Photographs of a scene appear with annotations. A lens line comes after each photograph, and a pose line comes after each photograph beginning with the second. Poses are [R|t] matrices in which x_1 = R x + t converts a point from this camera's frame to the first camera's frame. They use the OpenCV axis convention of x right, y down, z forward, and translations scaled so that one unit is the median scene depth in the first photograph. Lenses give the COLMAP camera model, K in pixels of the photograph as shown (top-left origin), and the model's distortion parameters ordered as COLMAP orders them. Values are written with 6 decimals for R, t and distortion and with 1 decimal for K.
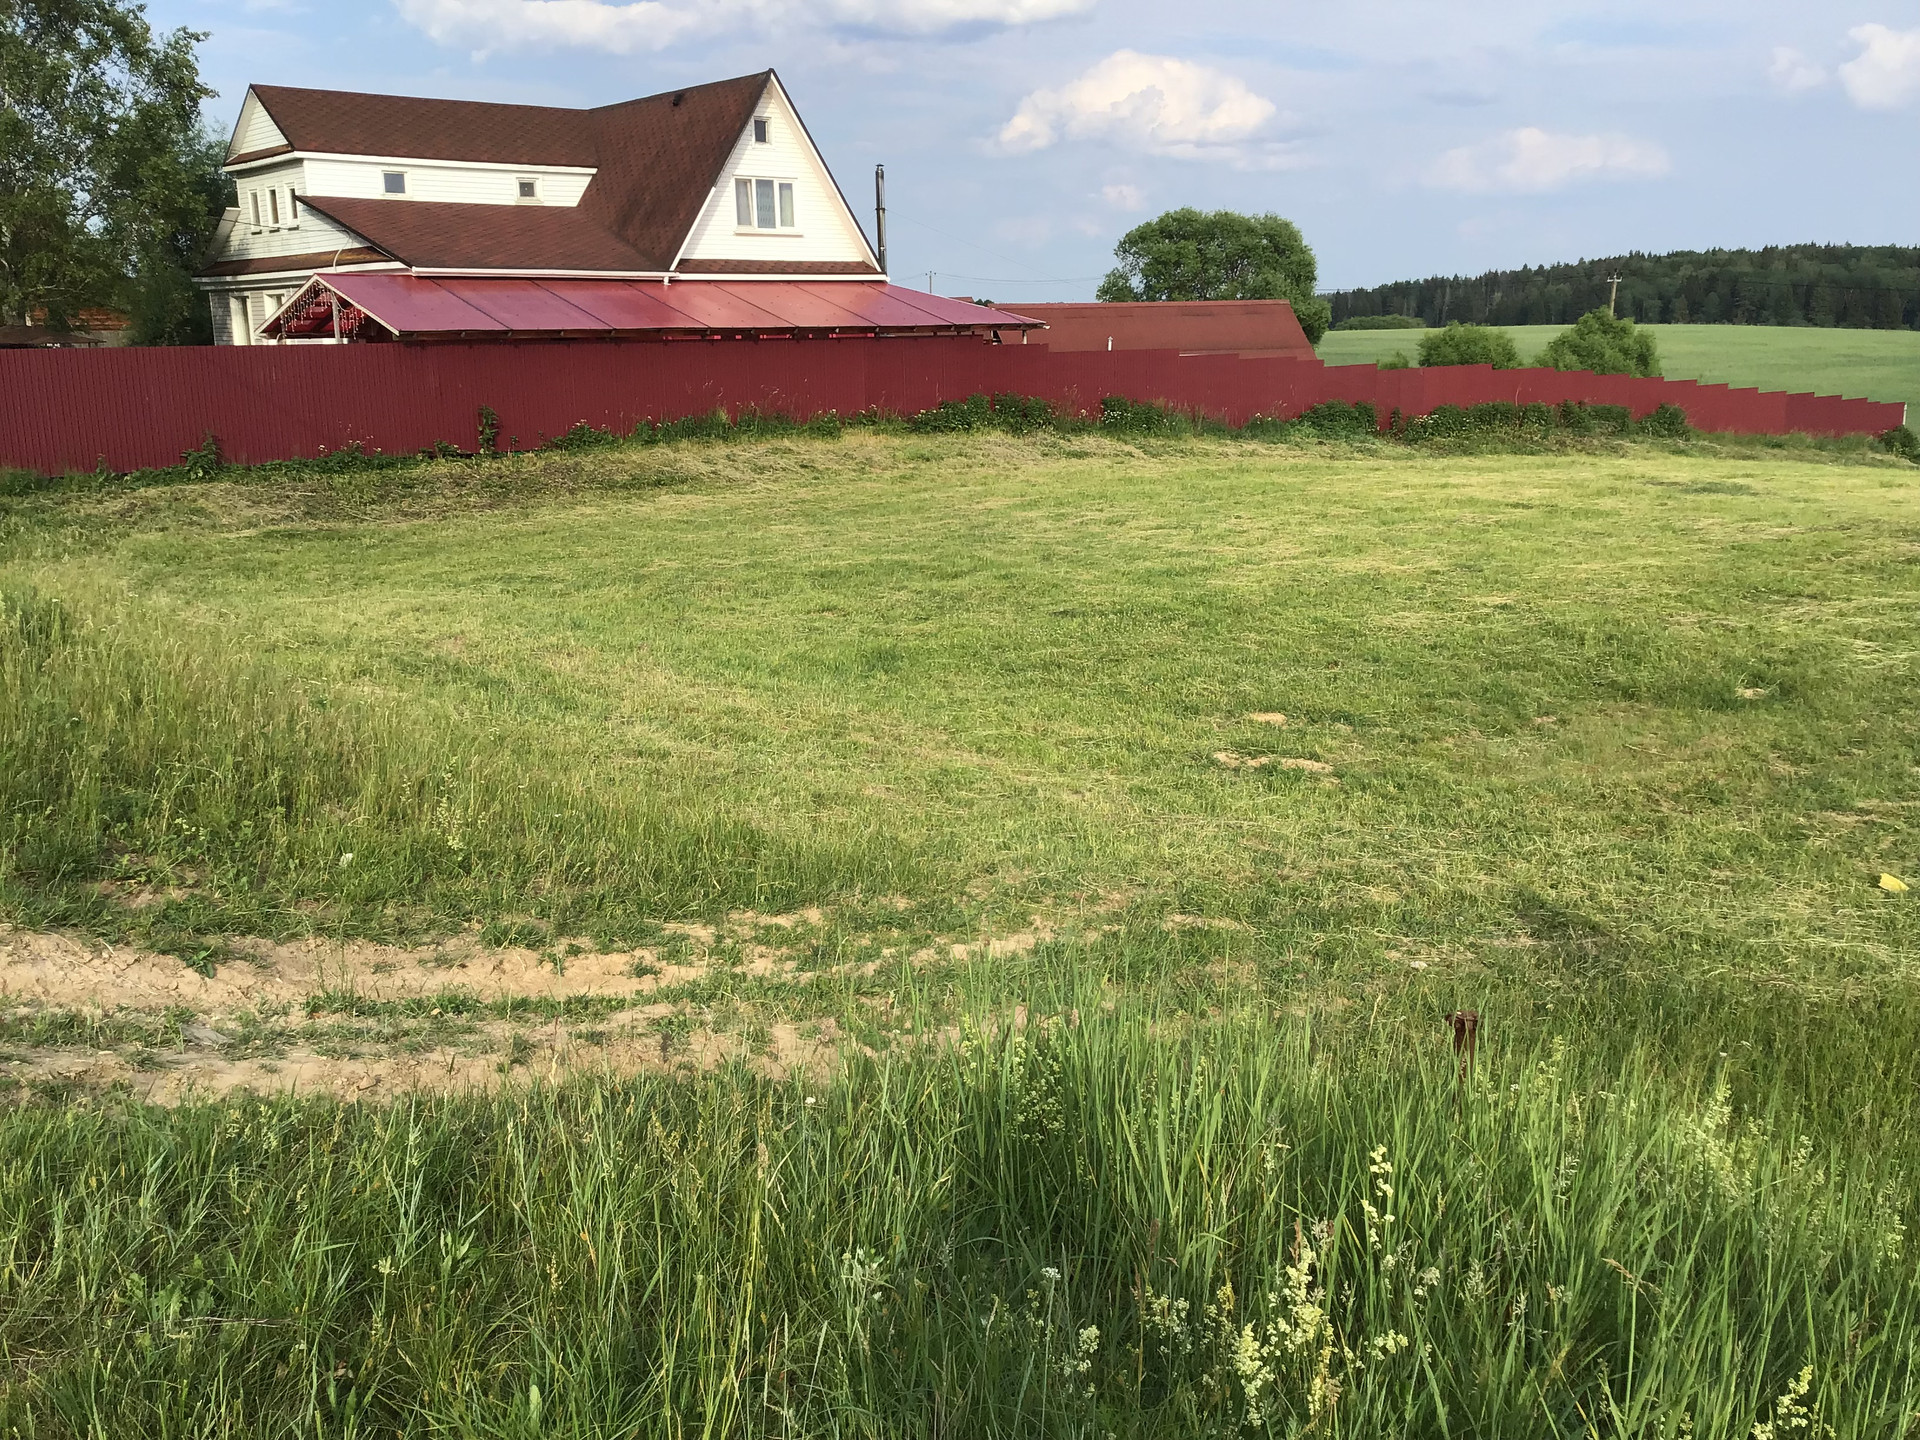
lens RADIAL K [[1710.8, 0, 957.1], [0, 1710.8, 725.9], [0, 0, 1]] dist [0.110290, -0.185750]
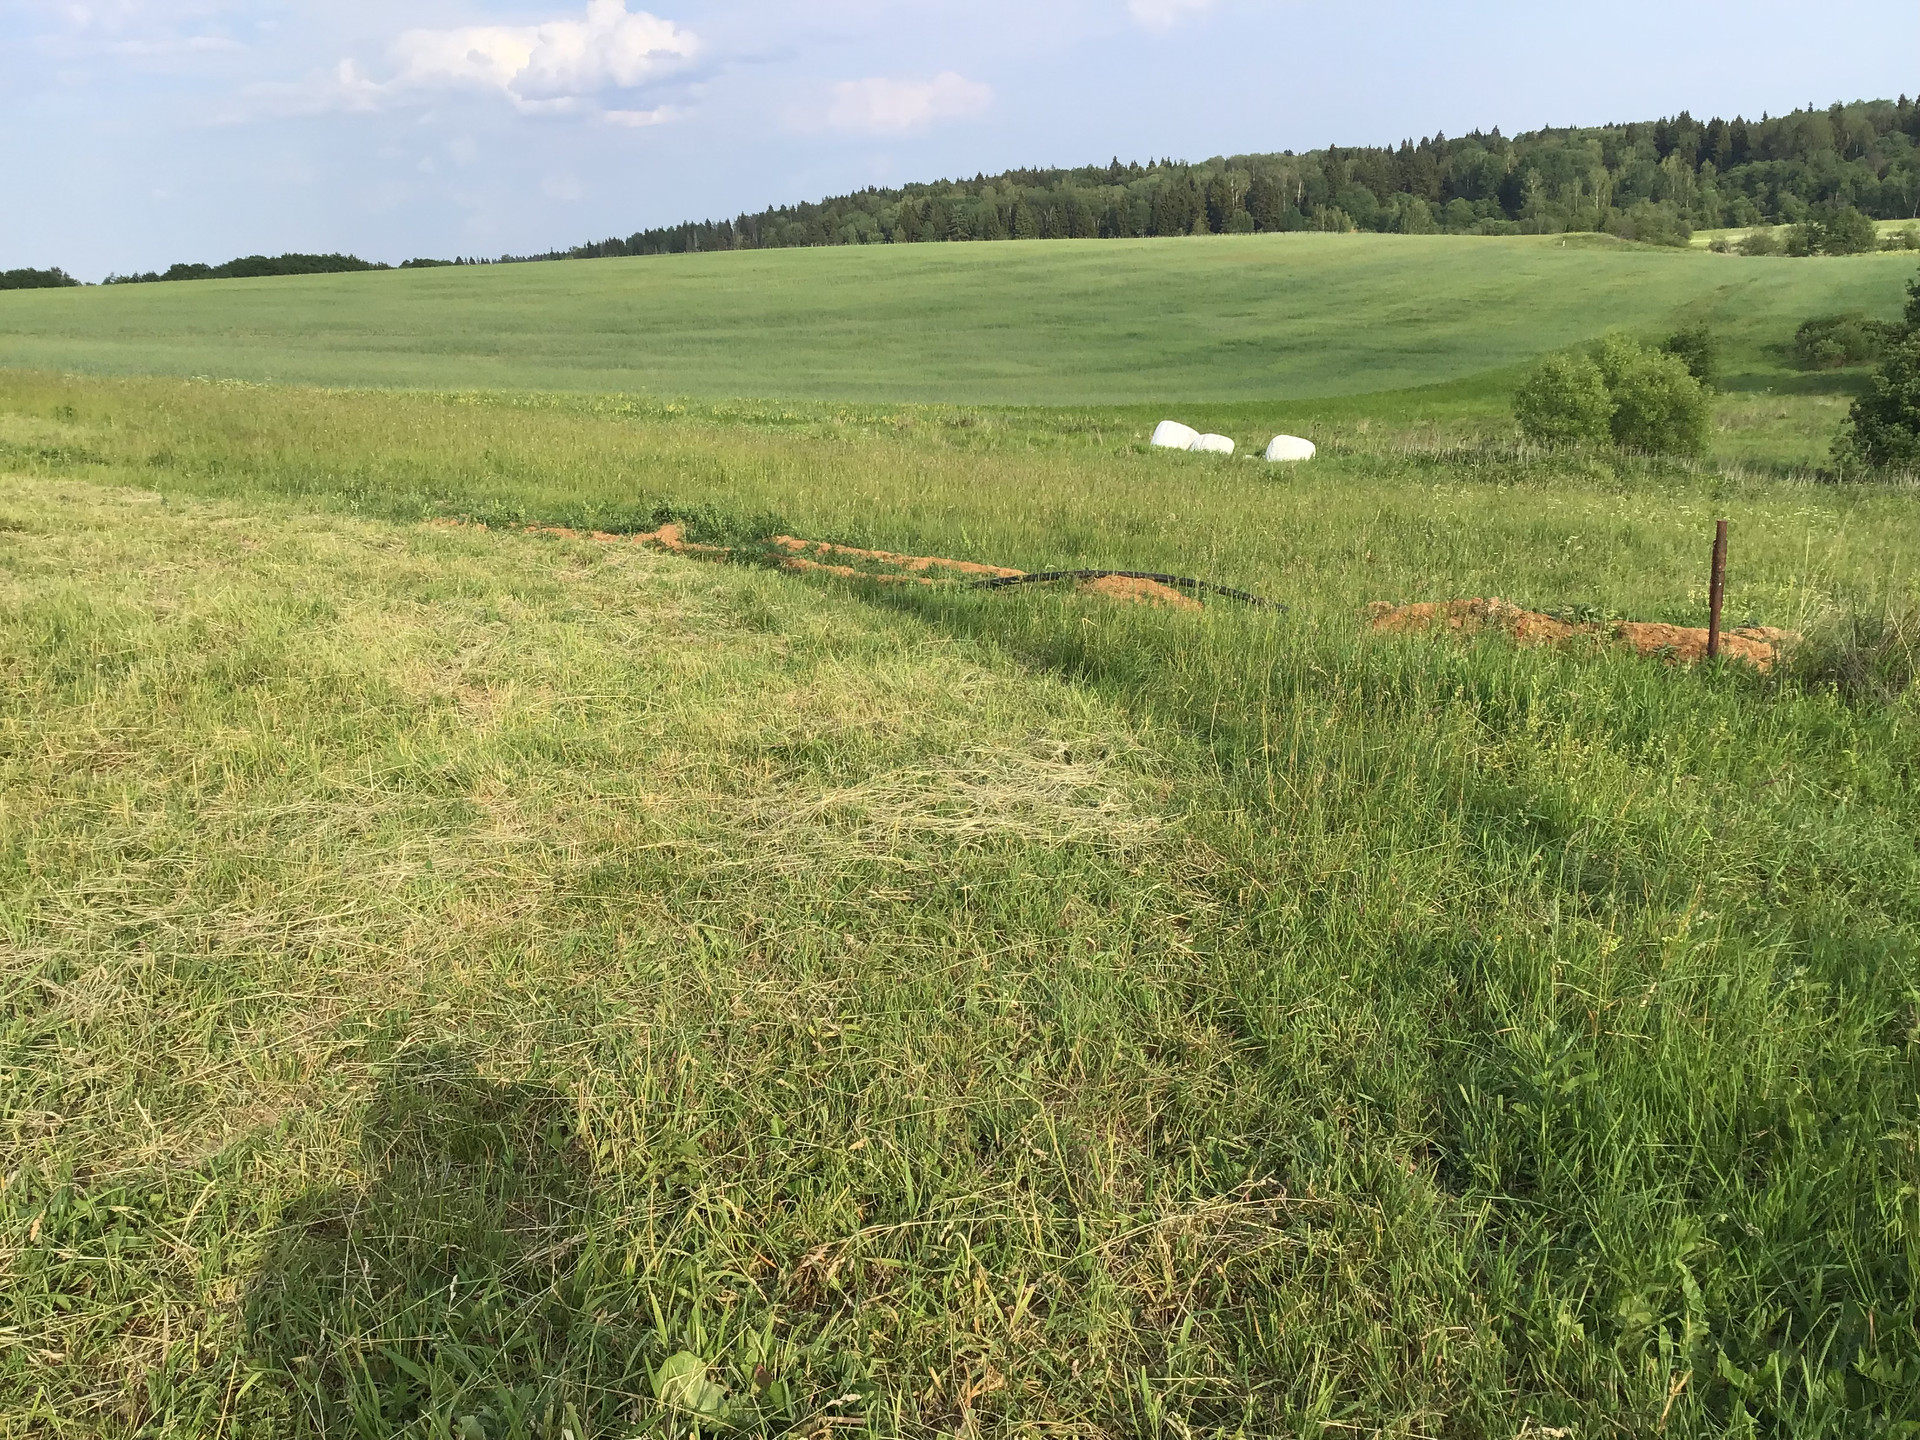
lens RADIAL K [[1710.8, 0, 960.5], [0, 1710.8, 717.6], [0, 0, 1]] dist [0.110290, -0.185750]
pose [[0.930598, -0.152744, 0.332652, 1.634346], [0.147396, 0.988210, 0.041416, -0.137611], [-0.335056, 0.010490, 0.942140, 1.359614]]
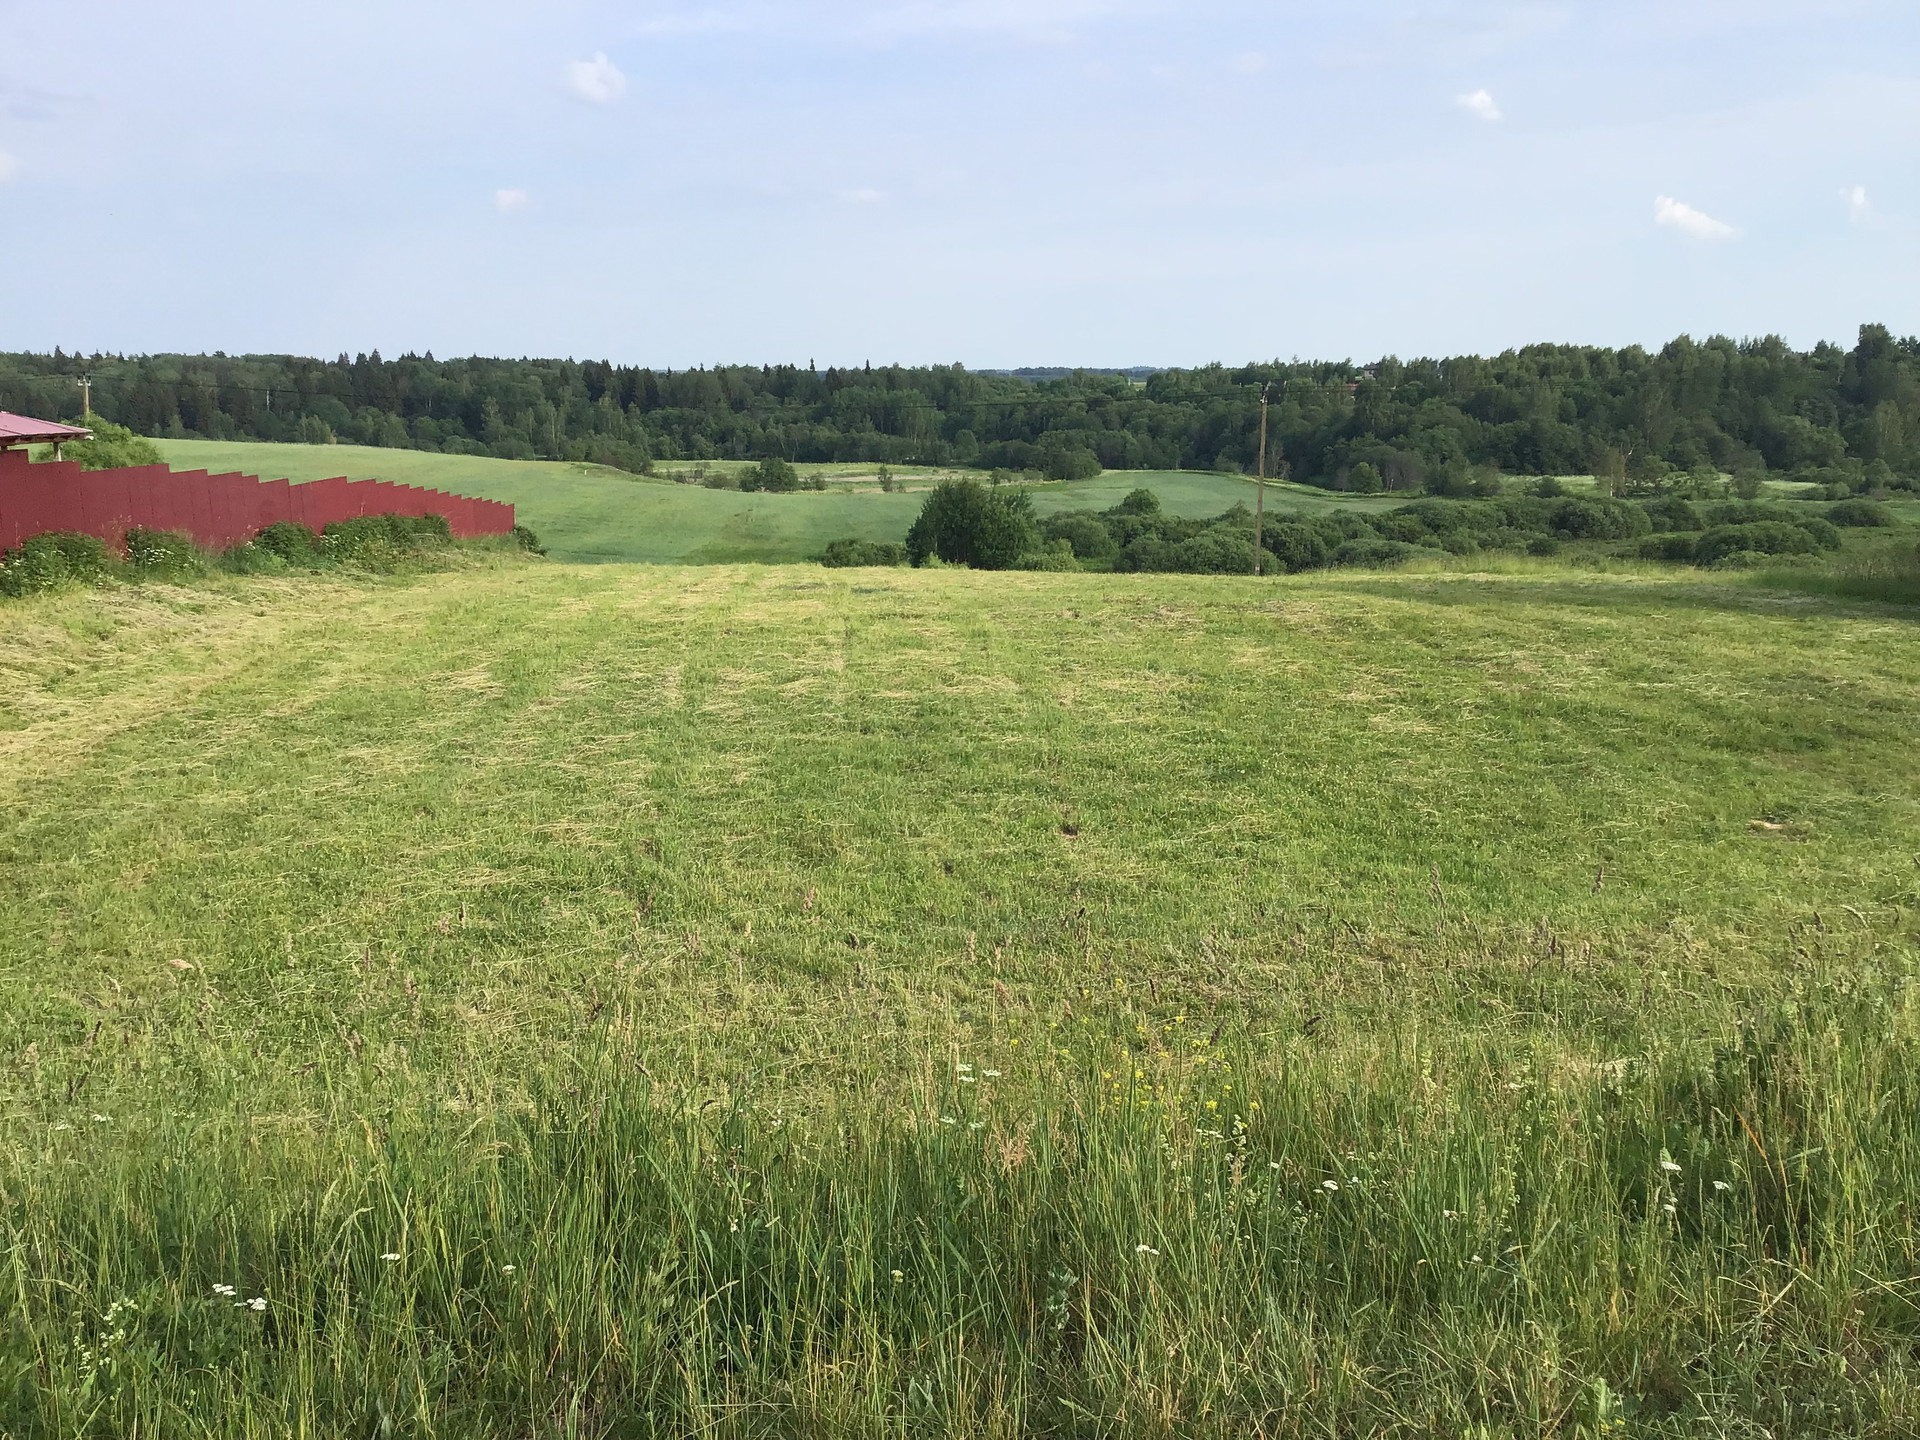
lens RADIAL K [[1710.8, 0, 979.5], [0, 1710.8, 727.3], [0, 0, 1]] dist [0.110290, -0.185750]
pose [[0.546596, -0.147205, 0.824356, -0.400515], [0.193975, 0.979910, 0.046366, -0.087568], [-0.814620, 0.134561, 0.564169, 0.357398]]
